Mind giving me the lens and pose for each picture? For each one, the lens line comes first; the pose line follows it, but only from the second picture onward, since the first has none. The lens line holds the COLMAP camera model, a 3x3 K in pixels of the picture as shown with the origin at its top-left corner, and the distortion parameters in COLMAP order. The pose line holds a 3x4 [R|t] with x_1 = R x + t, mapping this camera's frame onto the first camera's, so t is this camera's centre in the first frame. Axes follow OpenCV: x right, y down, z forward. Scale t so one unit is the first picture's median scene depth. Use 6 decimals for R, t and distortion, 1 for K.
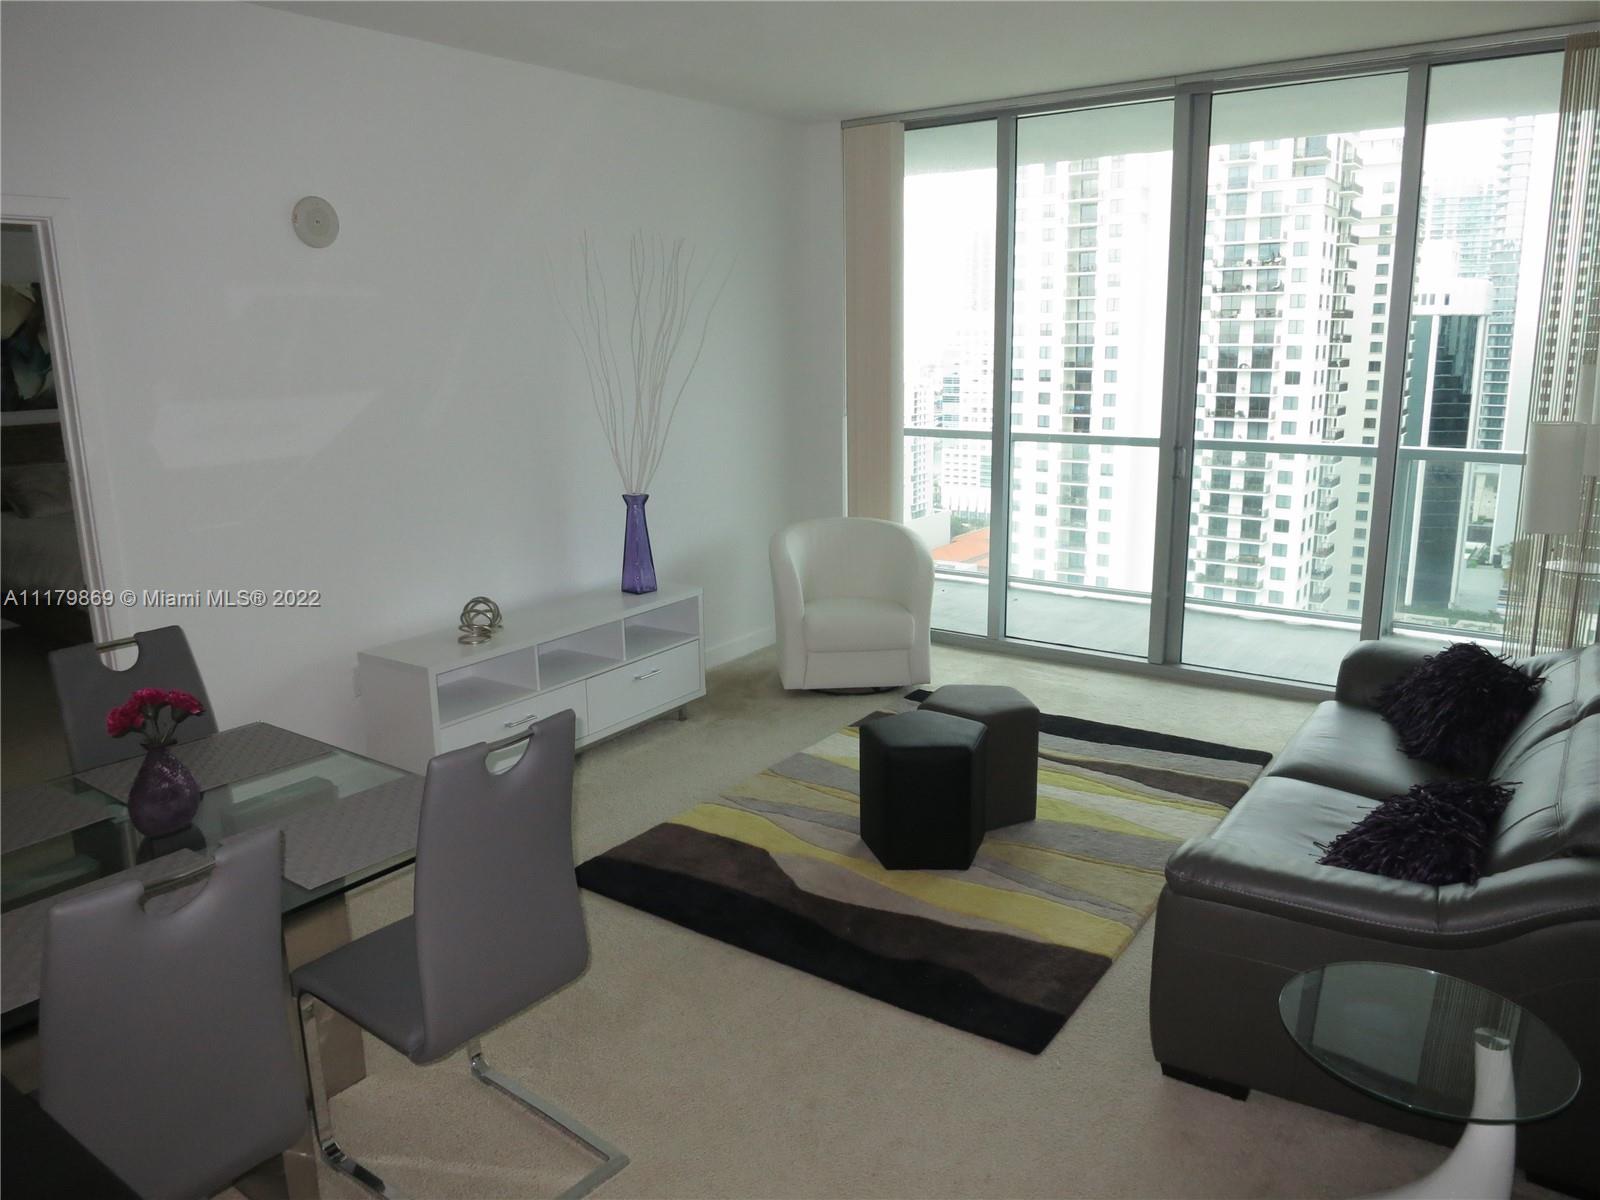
lens RADIAL K [[1154.5, 0, 791.9], [0, 1154.5, 597.1], [0, 0, 1]] dist [-0.048364, 0.009271]
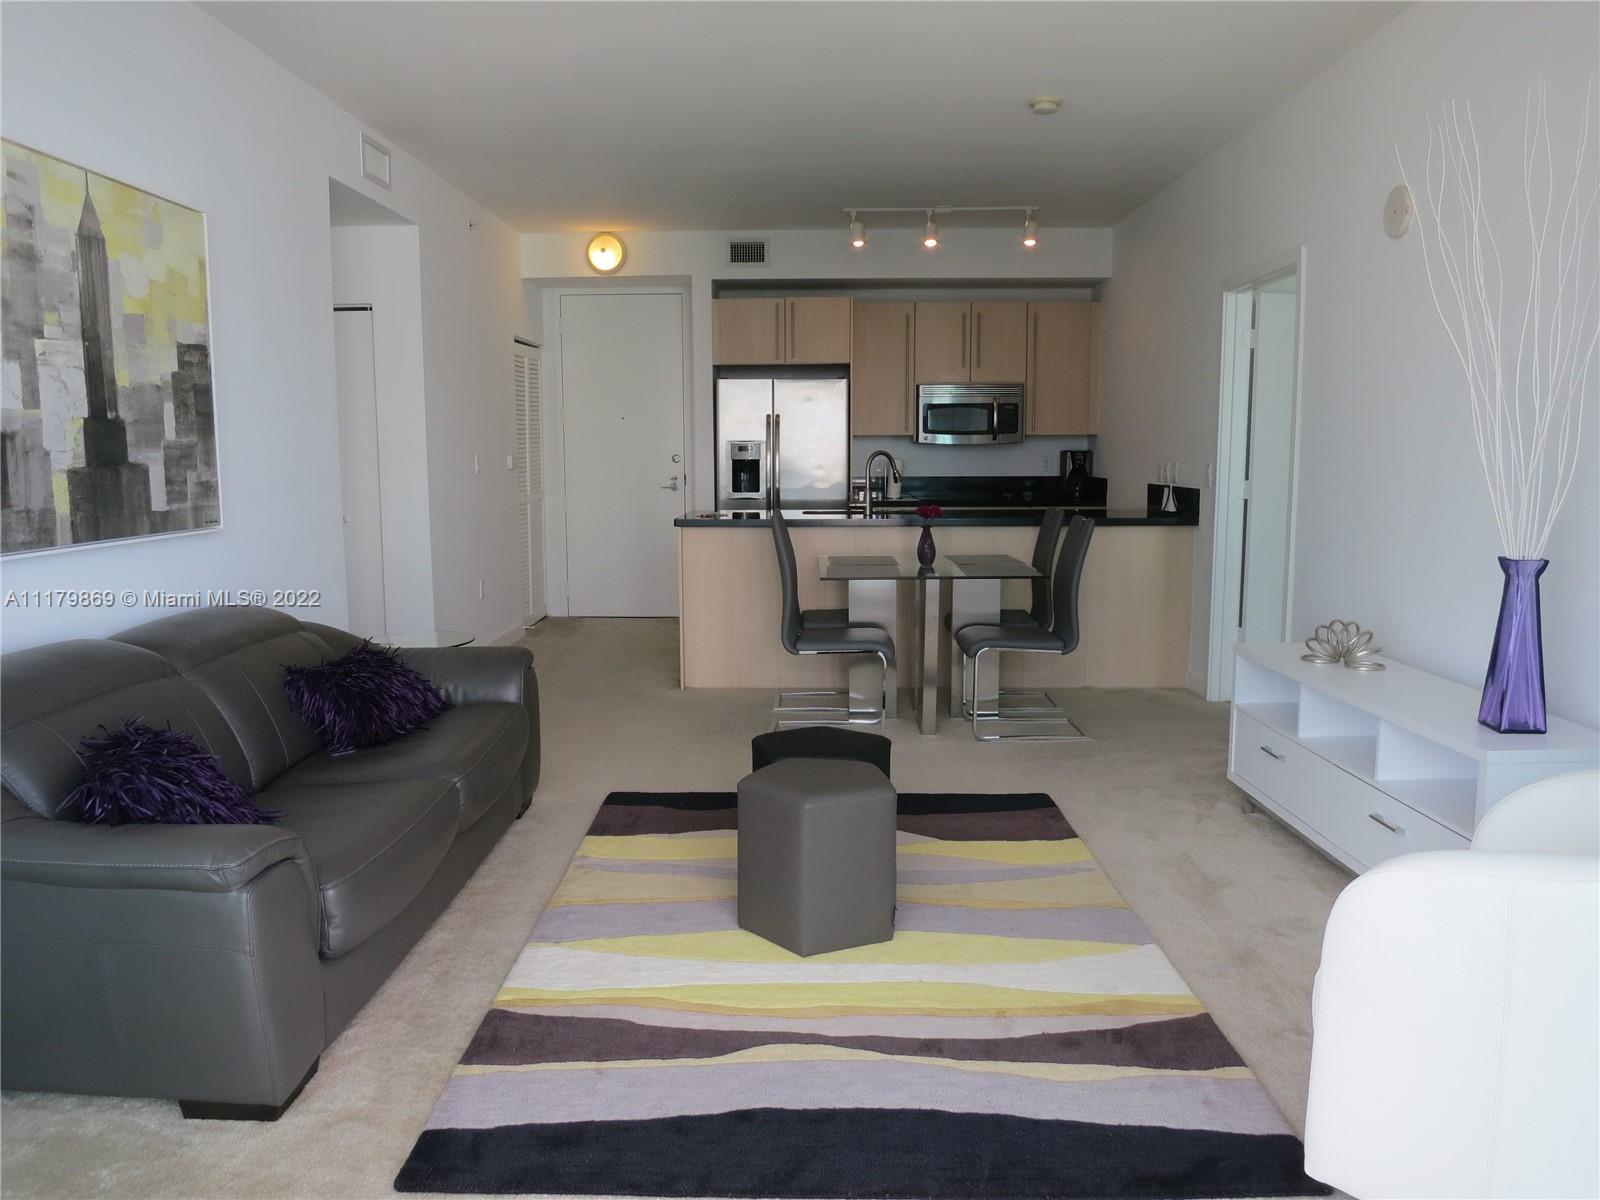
lens RADIAL K [[1154.5, 0, 791.9], [0, 1154.5, 597.1], [0, 0, 1]] dist [-0.048364, 0.009271]
pose [[-0.819117, 0.089922, -0.566535, 0.435487], [-0.110053, 0.944654, 0.309057, -0.186698], [0.562971, 0.315503, -0.763886, 1.121430]]
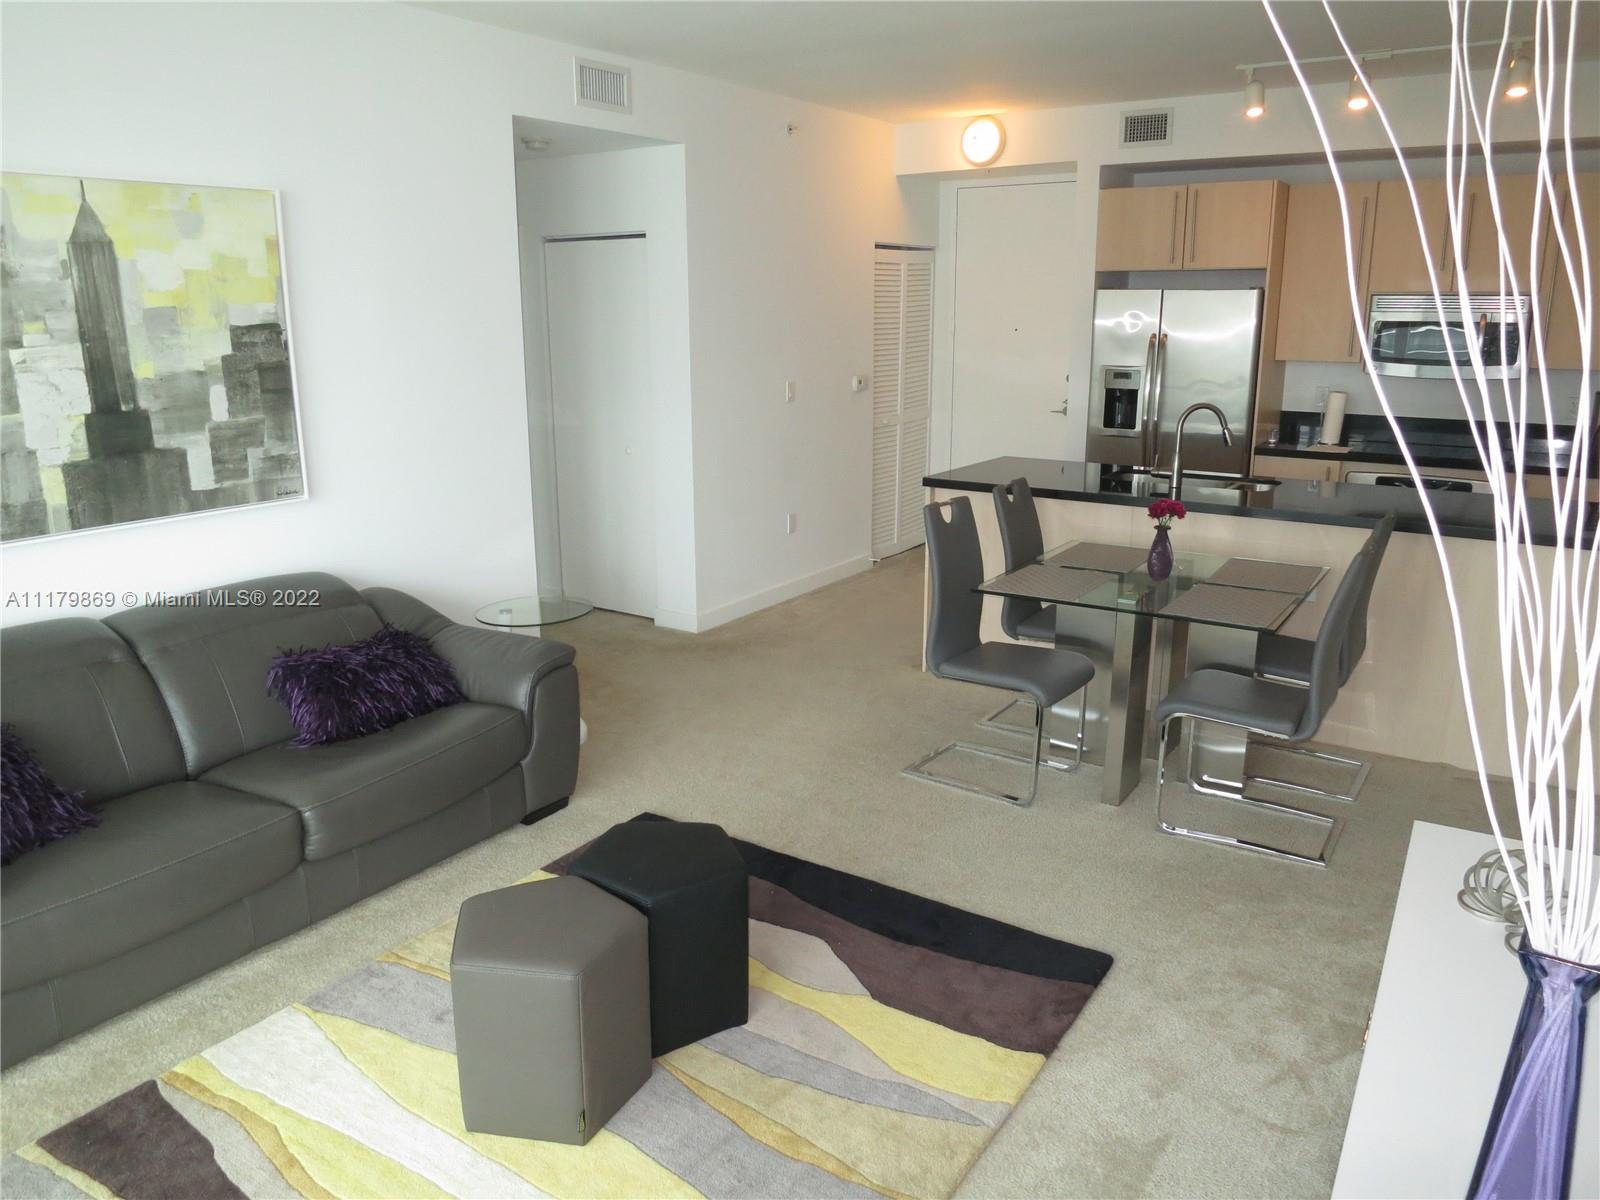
lens RADIAL K [[1154.5, 0, 791.9], [0, 1154.5, 597.1], [0, 0, 1]] dist [-0.048364, 0.009271]
pose [[-0.999115, 0.027017, -0.032232, 0.034073], [0.009553, 0.892135, 0.451668, -0.243745], [0.040958, 0.450960, -0.891604, 1.072657]]
